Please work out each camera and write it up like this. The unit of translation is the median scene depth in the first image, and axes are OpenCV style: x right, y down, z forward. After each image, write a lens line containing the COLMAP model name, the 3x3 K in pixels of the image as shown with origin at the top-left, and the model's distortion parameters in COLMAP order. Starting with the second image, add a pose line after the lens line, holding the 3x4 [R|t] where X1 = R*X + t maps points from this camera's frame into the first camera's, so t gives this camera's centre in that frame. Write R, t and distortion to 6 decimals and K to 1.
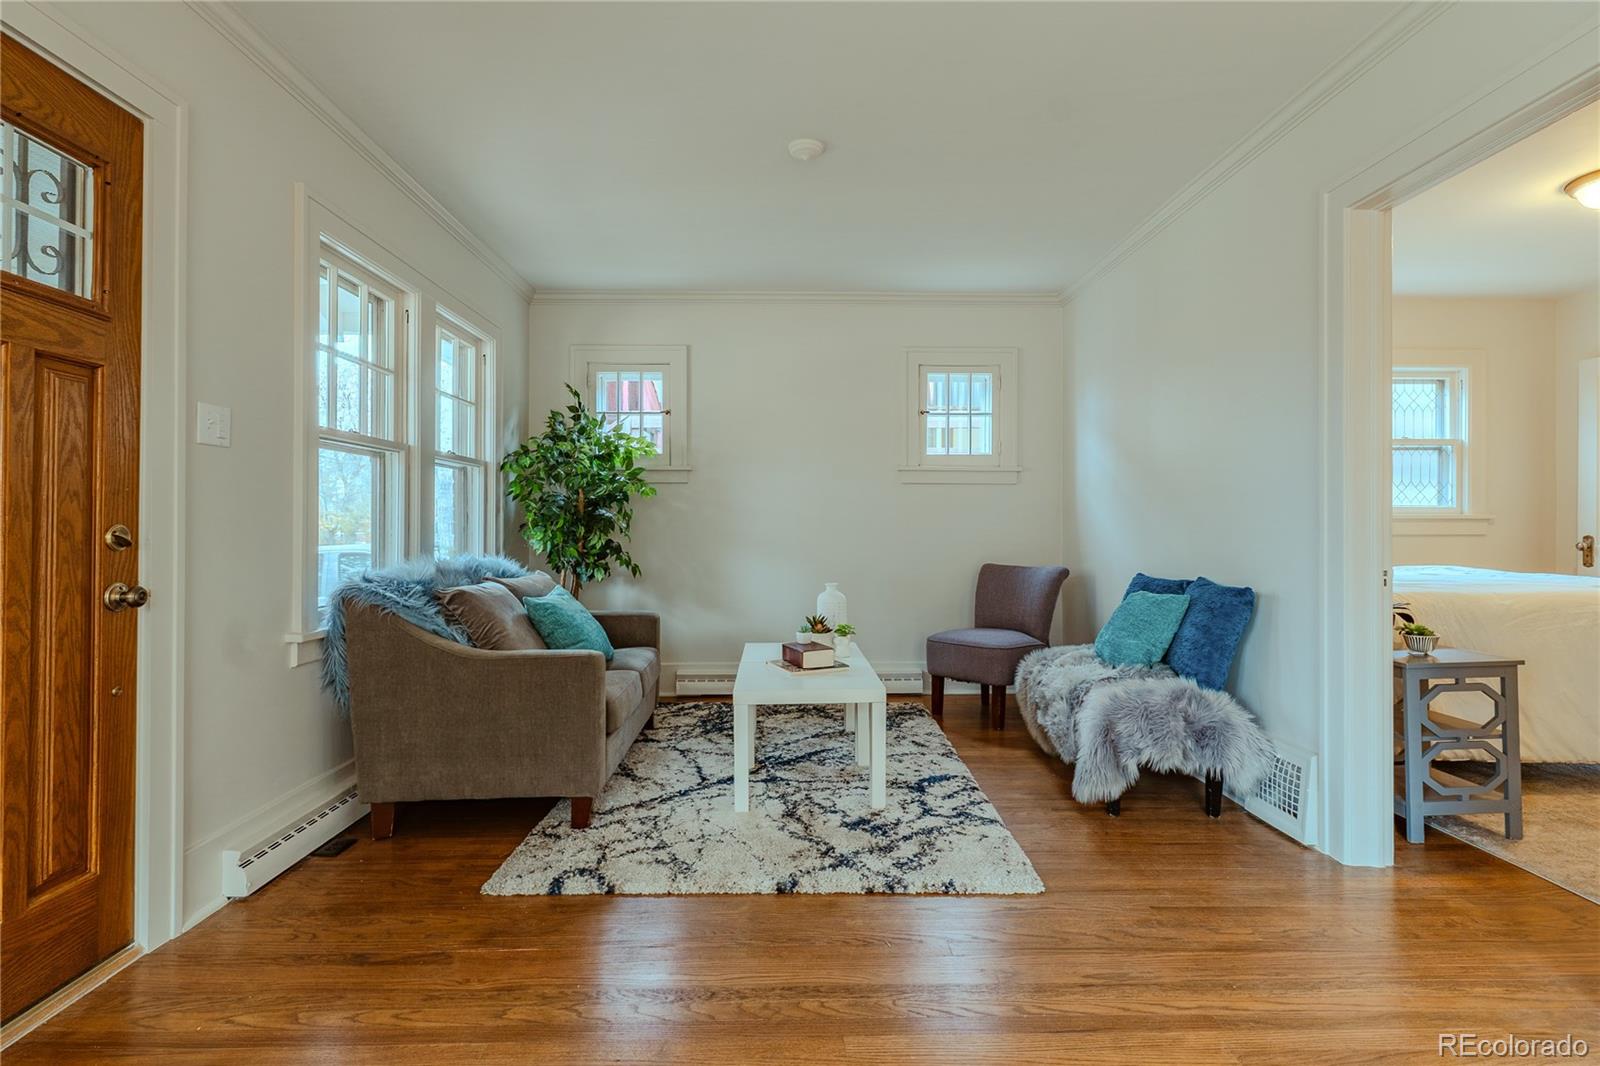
lens RADIAL K [[762.1, 0, 804.0], [0, 762.1, 526.3], [0, 0, 1]] dist [0.004736, -0.000302]
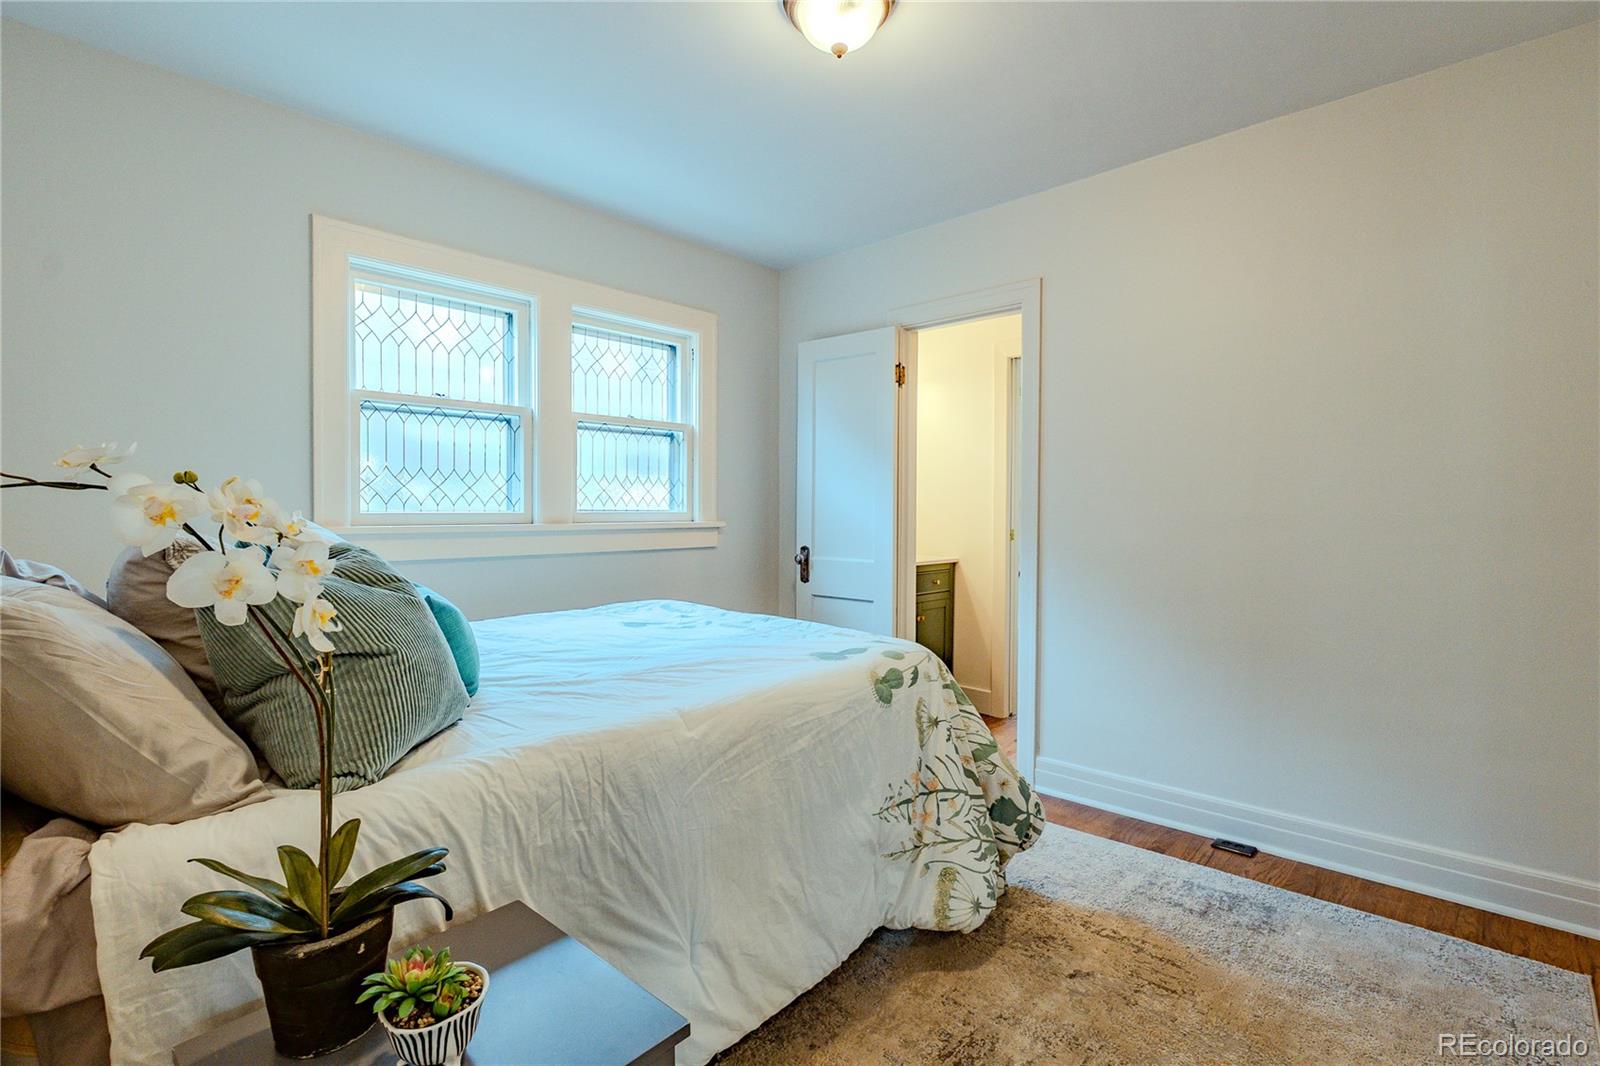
lens RADIAL K [[762.1, 0, 797.8], [0, 762.1, 526.2], [0, 0, 1]] dist [0.004736, -0.000302]
pose [[0.701269, -0.013830, 0.712763, 0.662320], [-0.001769, 0.999775, 0.021139, -0.047704], [-0.712895, -0.016085, 0.701087, 0.658053]]
